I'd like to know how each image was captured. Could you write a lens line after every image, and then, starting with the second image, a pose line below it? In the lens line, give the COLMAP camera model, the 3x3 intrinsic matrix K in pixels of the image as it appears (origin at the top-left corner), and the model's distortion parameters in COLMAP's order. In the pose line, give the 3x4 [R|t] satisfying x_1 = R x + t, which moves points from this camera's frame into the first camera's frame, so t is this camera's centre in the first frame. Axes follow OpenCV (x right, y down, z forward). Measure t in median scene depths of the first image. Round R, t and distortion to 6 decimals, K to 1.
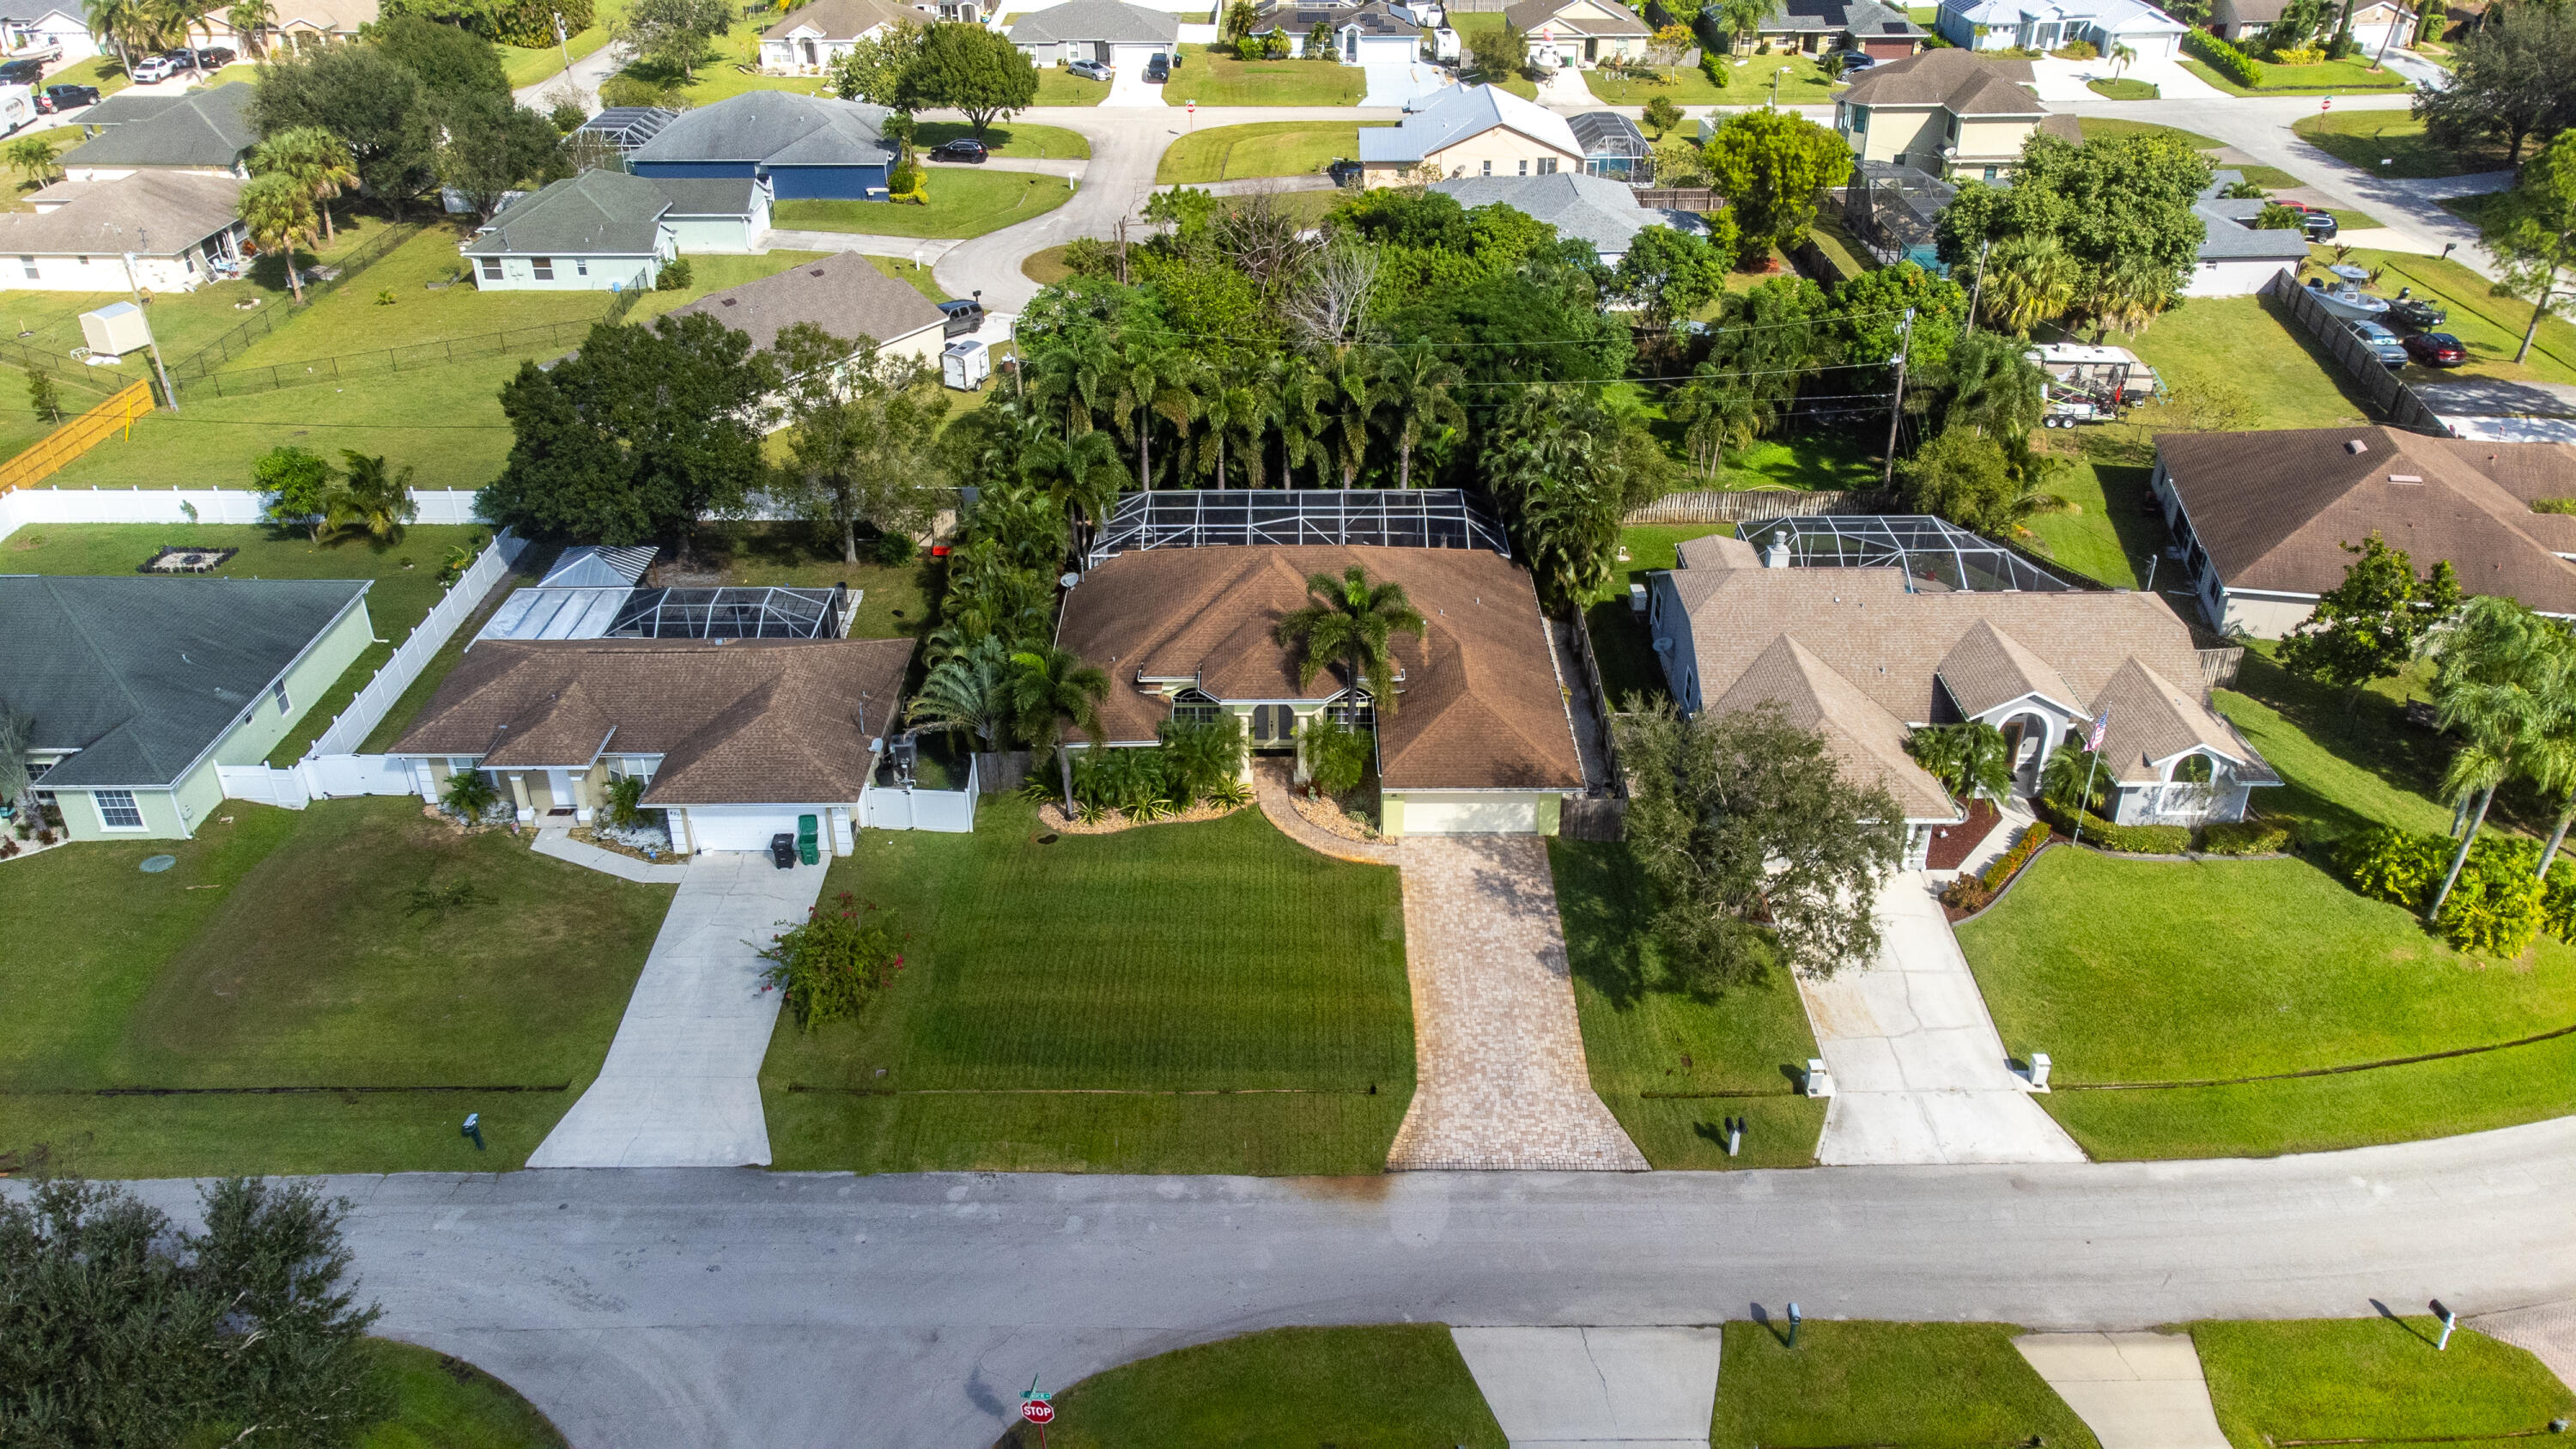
lens RADIAL K [[1906.9, 0, 1279.8], [0, 1906.9, 728.7], [0, 0, 1]] dist [-0.004284, 0.086649]
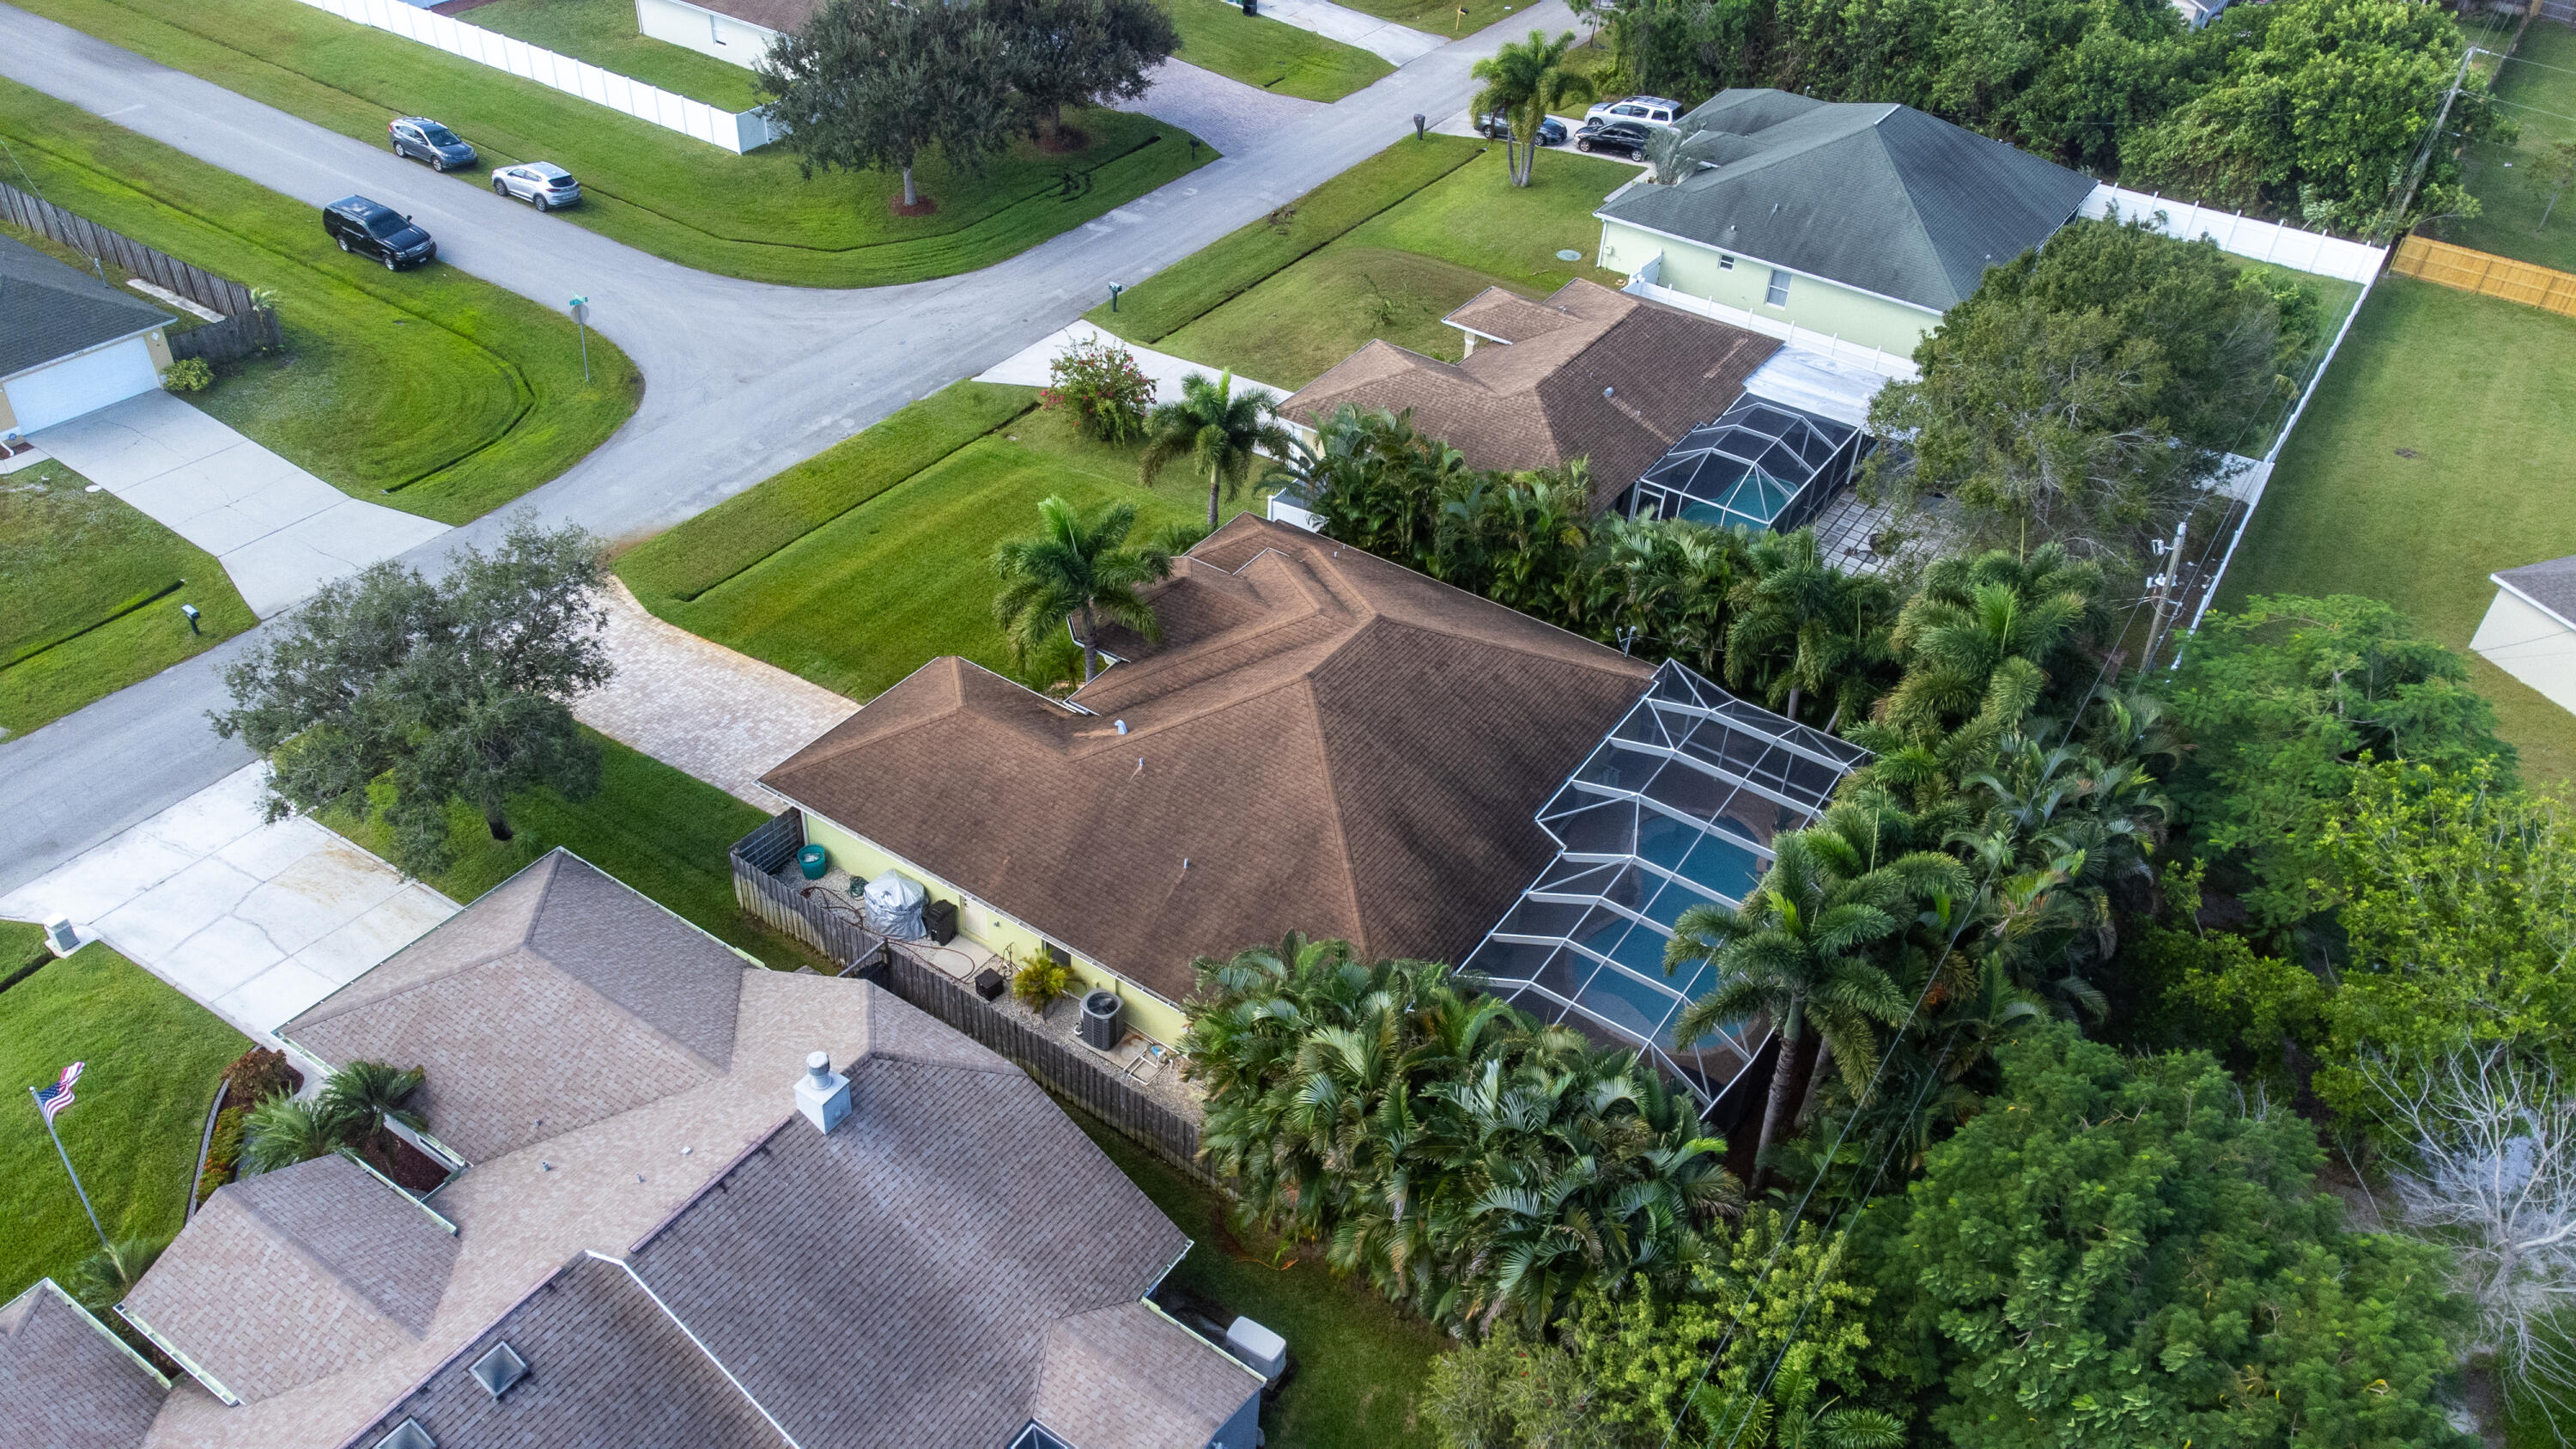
lens RADIAL K [[1906.9, 0, 1279.8], [0, 1906.9, 728.7], [0, 0, 1]] dist [-0.004284, 0.086649]
pose [[-0.555568, 0.485168, -0.675246, 0.590031], [-0.454655, 0.502683, 0.735254, -0.679057], [0.696157, 0.715487, -0.058690, 1.277399]]
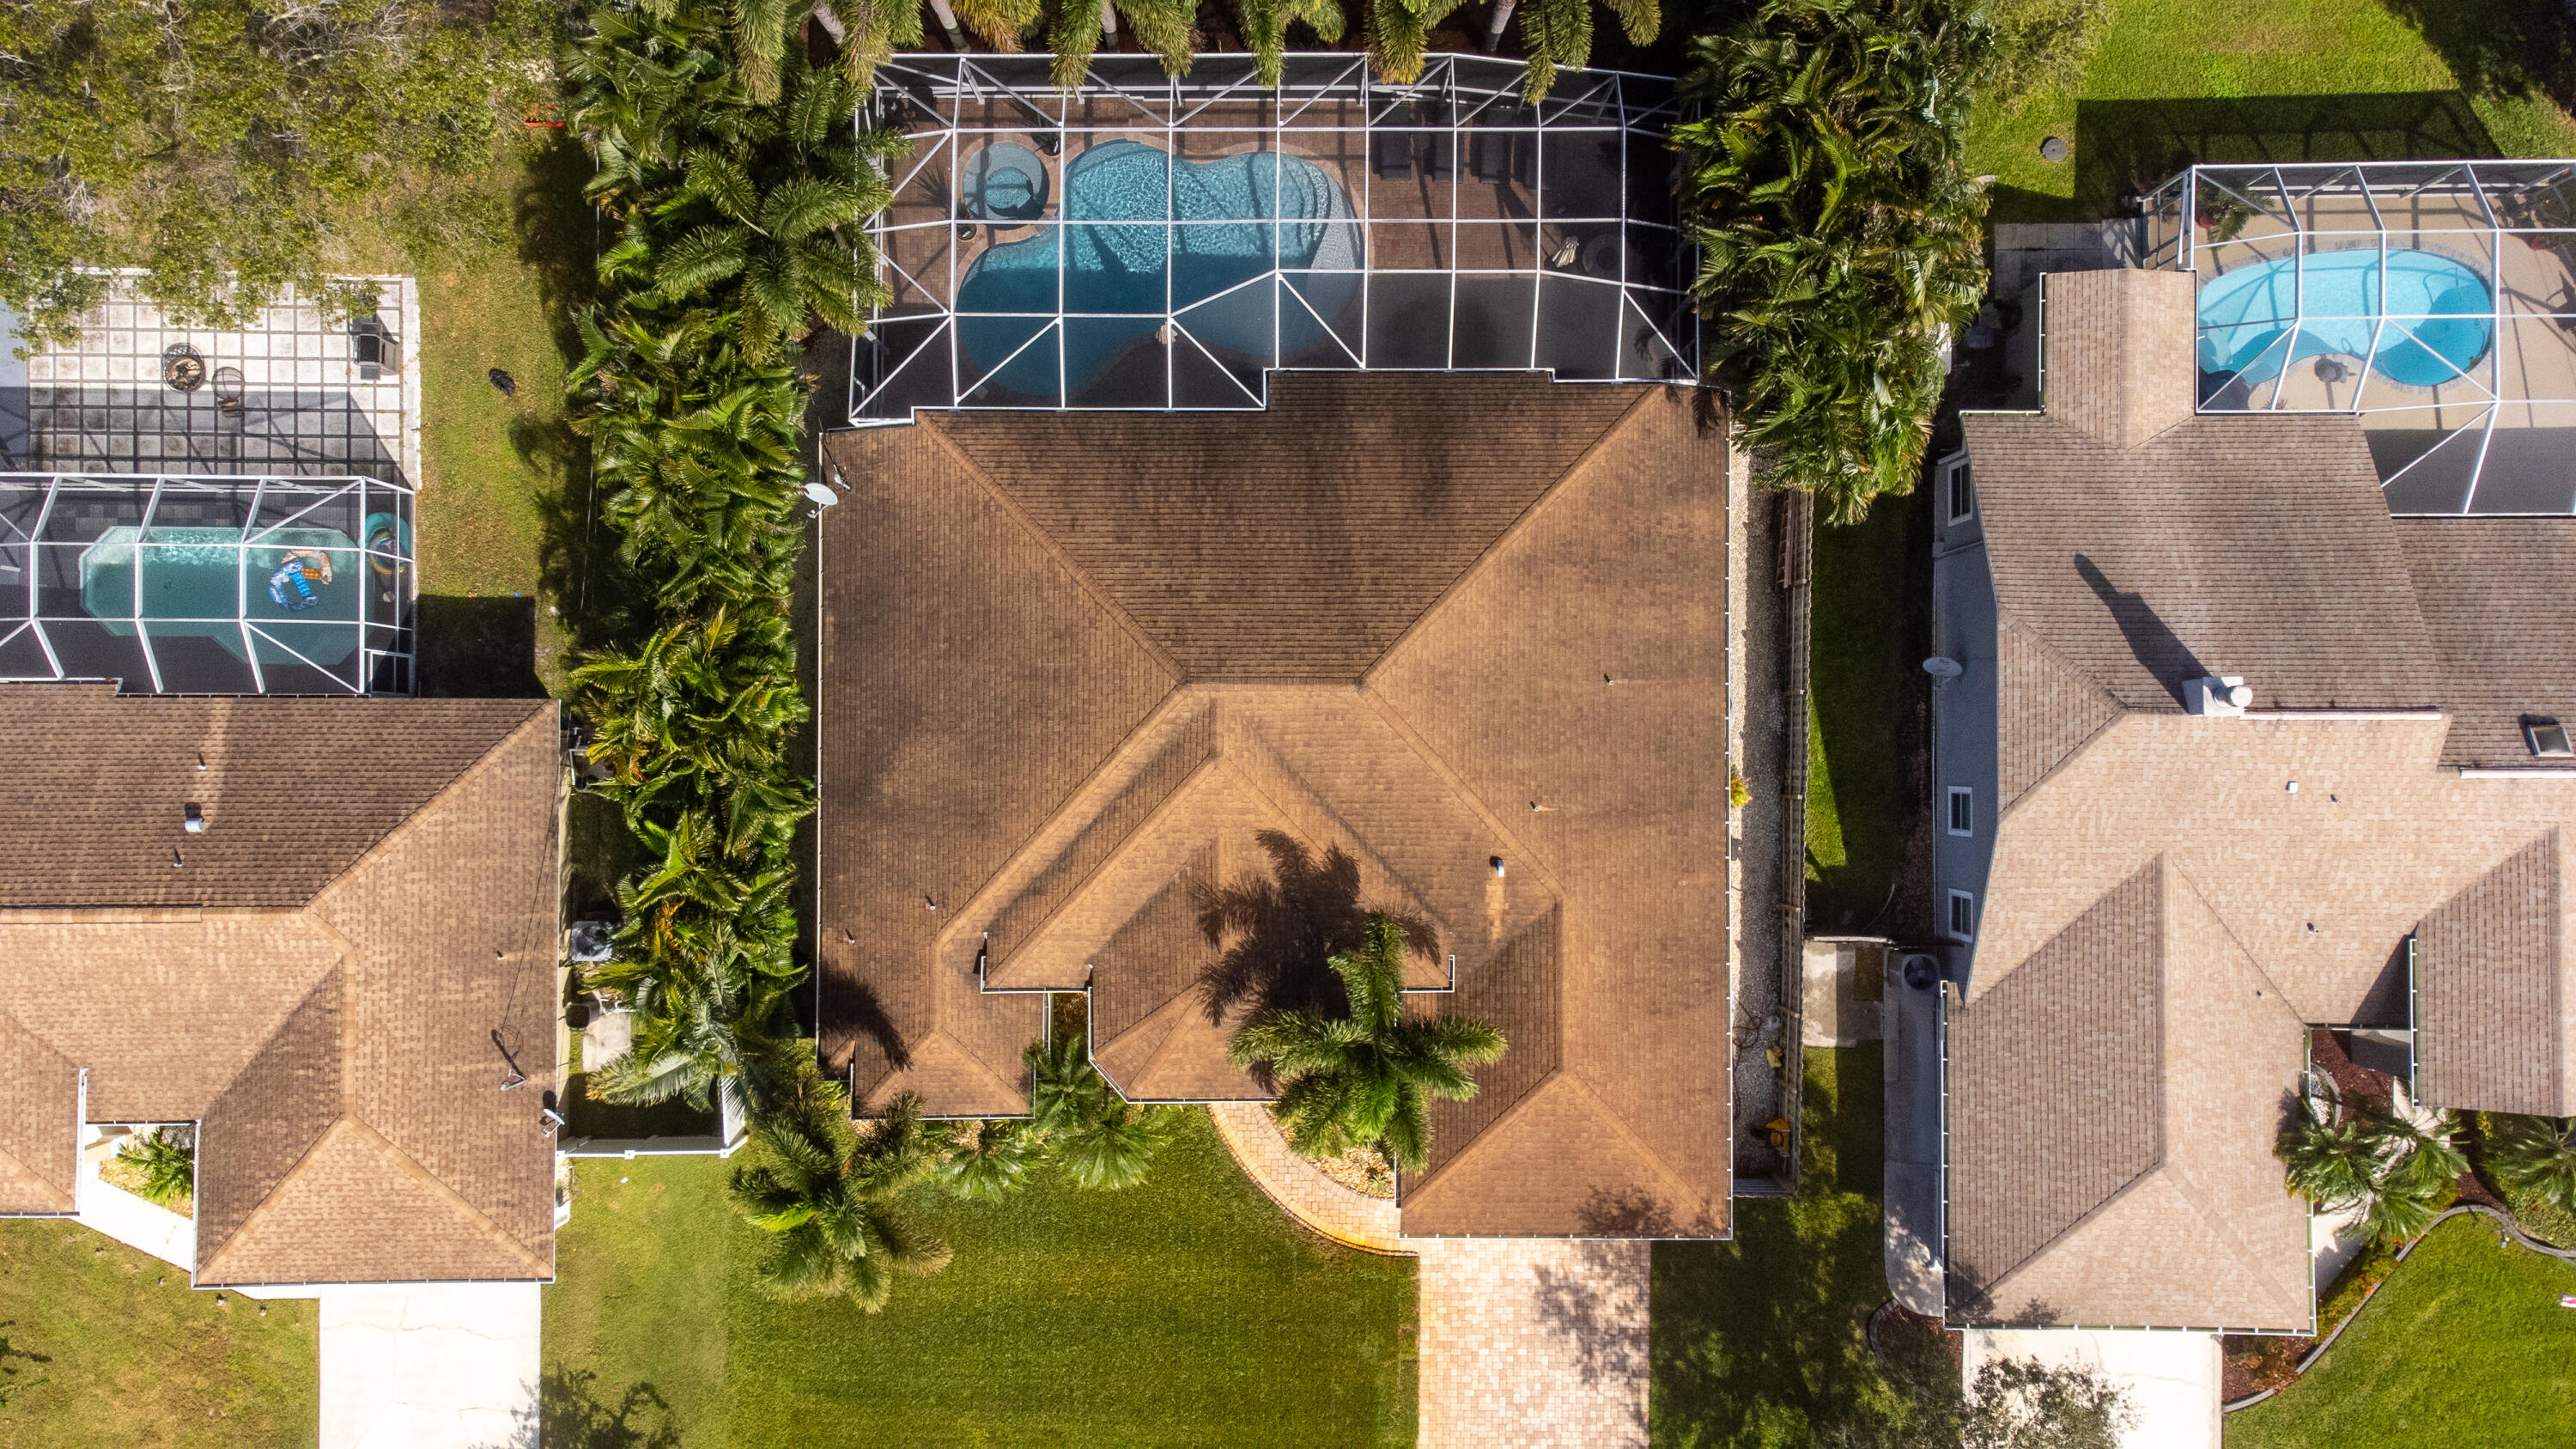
lens RADIAL K [[1906.9, 0, 1279.8], [0, 1906.9, 728.7], [0, 0, 1]] dist [-0.004284, 0.086649]
pose [[0.999998, 0.002032, 0.000710, 0.015453], [-0.001647, 0.509861, 0.860255, -0.635704], [0.001386, -0.860255, 0.509863, 0.899858]]
